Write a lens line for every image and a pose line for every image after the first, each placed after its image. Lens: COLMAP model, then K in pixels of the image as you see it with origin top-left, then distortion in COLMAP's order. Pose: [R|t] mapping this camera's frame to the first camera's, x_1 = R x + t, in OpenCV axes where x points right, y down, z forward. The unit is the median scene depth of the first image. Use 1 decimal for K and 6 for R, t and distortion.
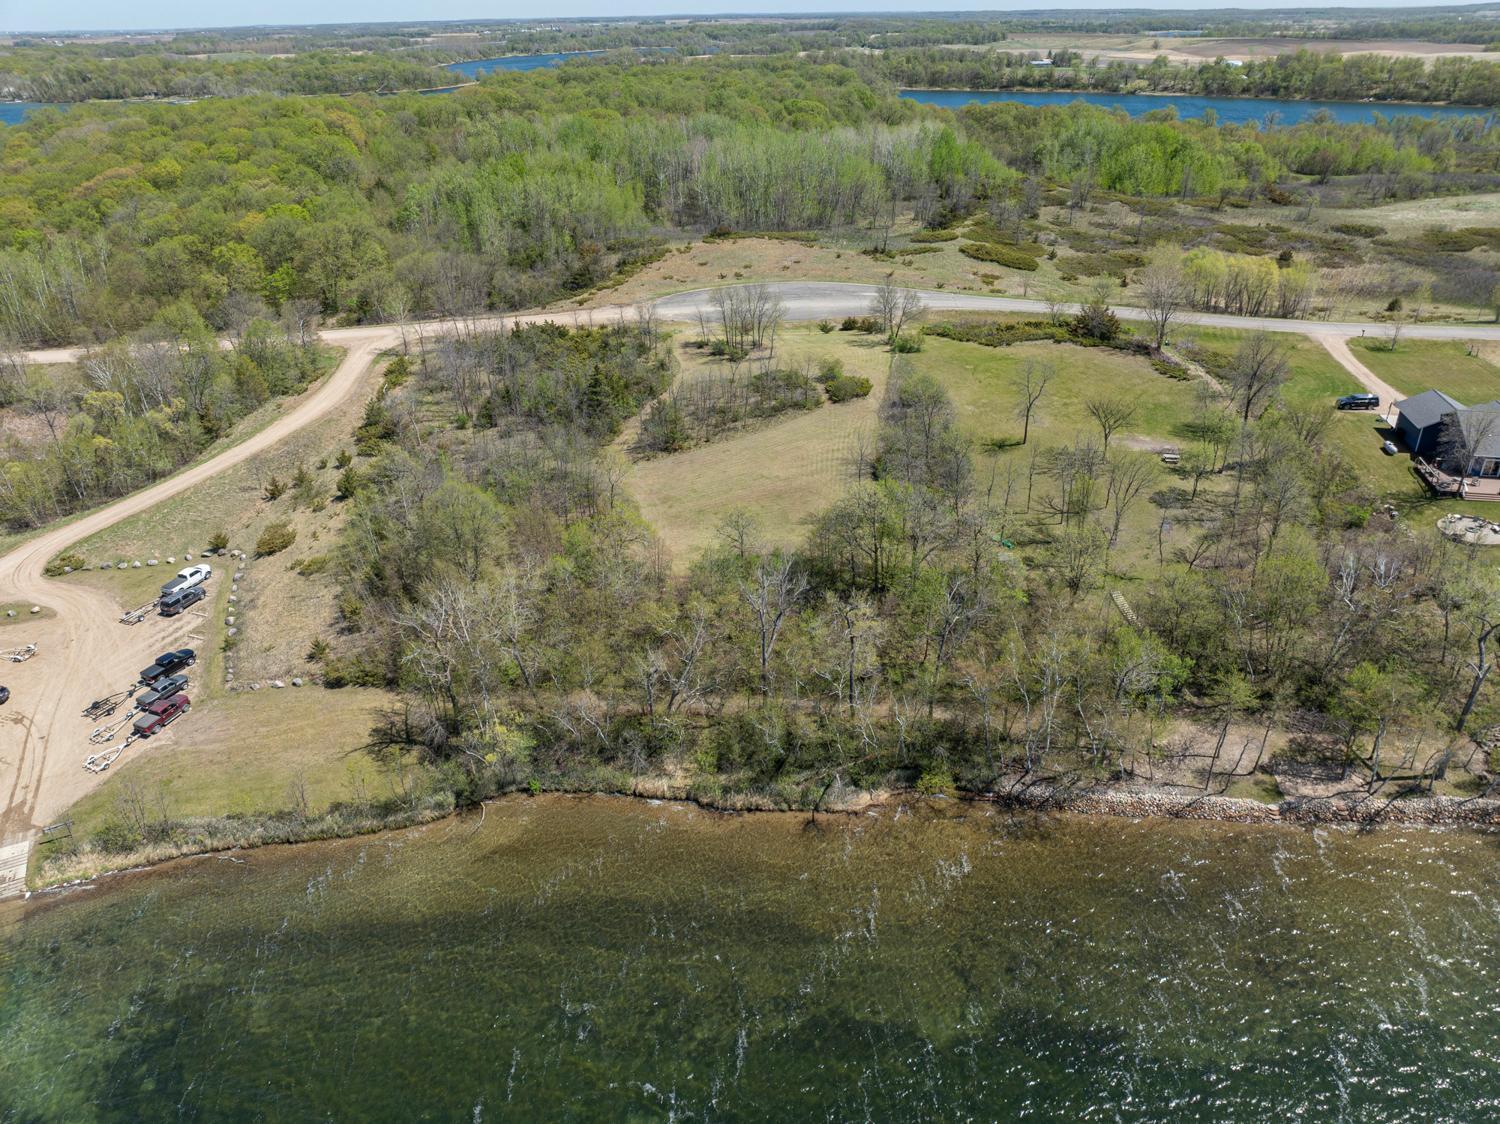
lens RADIAL K [[1094.5, 0, 756.2], [0, 1094.5, 537.0], [0, 0, 1]] dist [-0.032925, 0.004996]
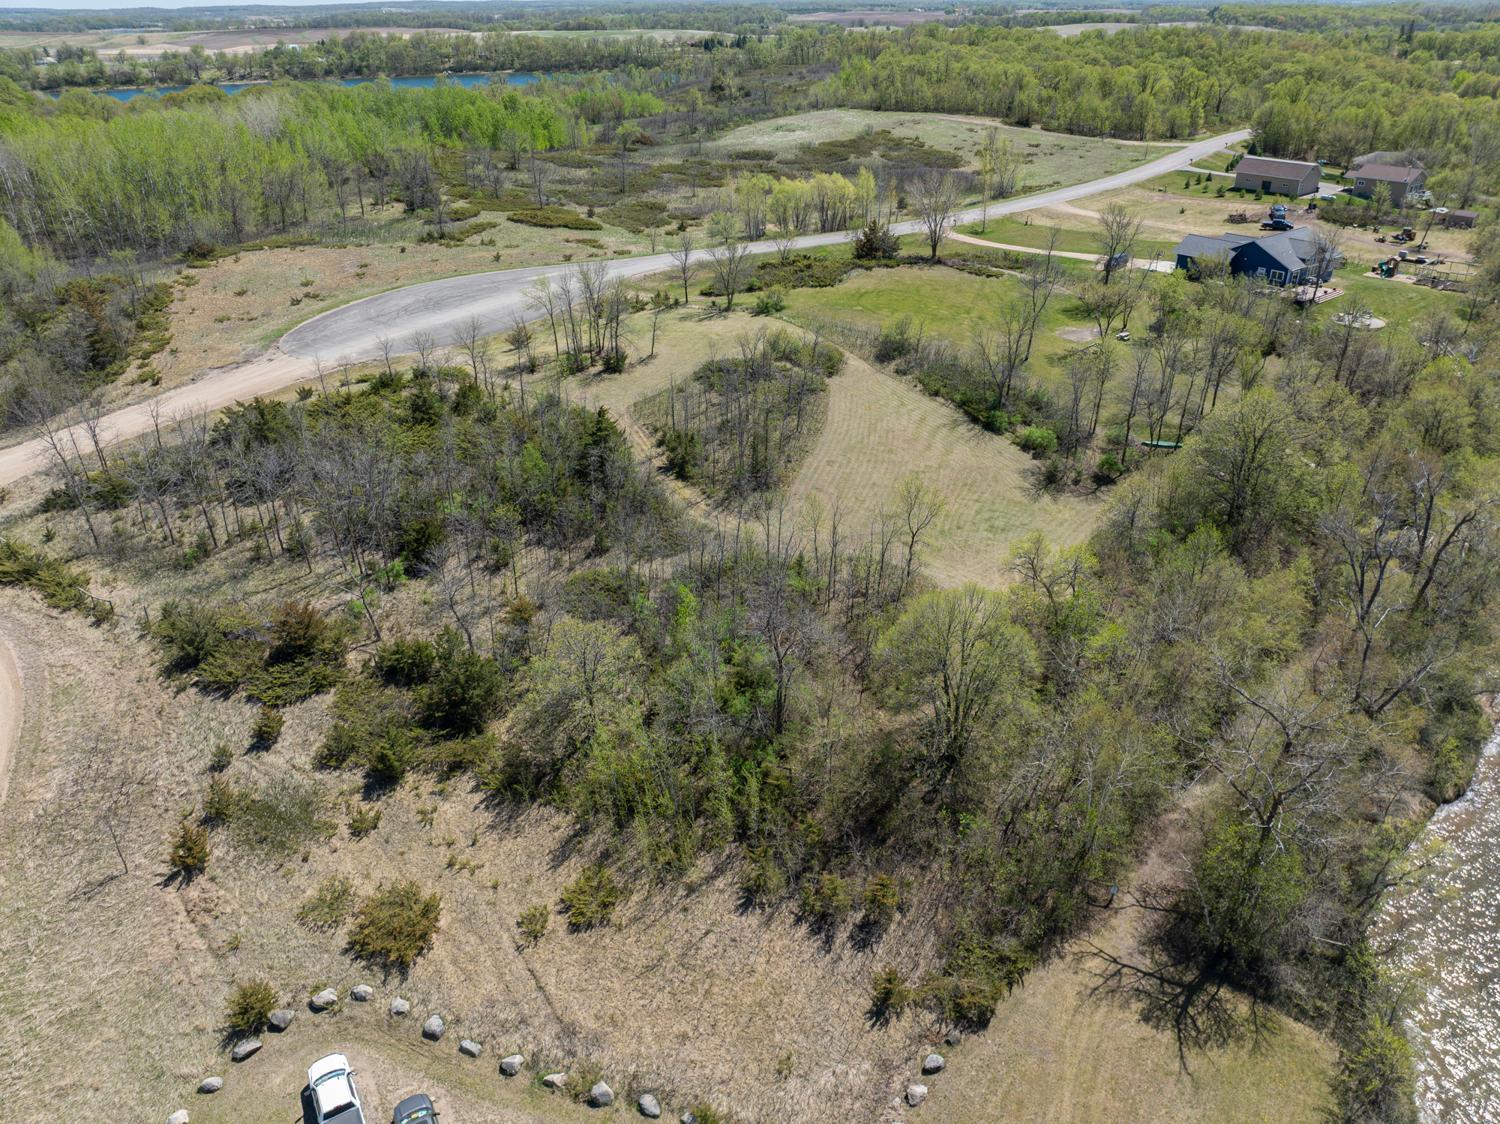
lens RADIAL K [[1094.5, 0, 756.2], [0, 1094.5, 537.0], [0, 0, 1]] dist [-0.032925, 0.004996]
pose [[0.624690, -0.341011, 0.702477, -0.372953], [0.344573, 0.927664, 0.143909, -0.097390], [-0.700736, 0.152156, 0.697006, 0.335677]]
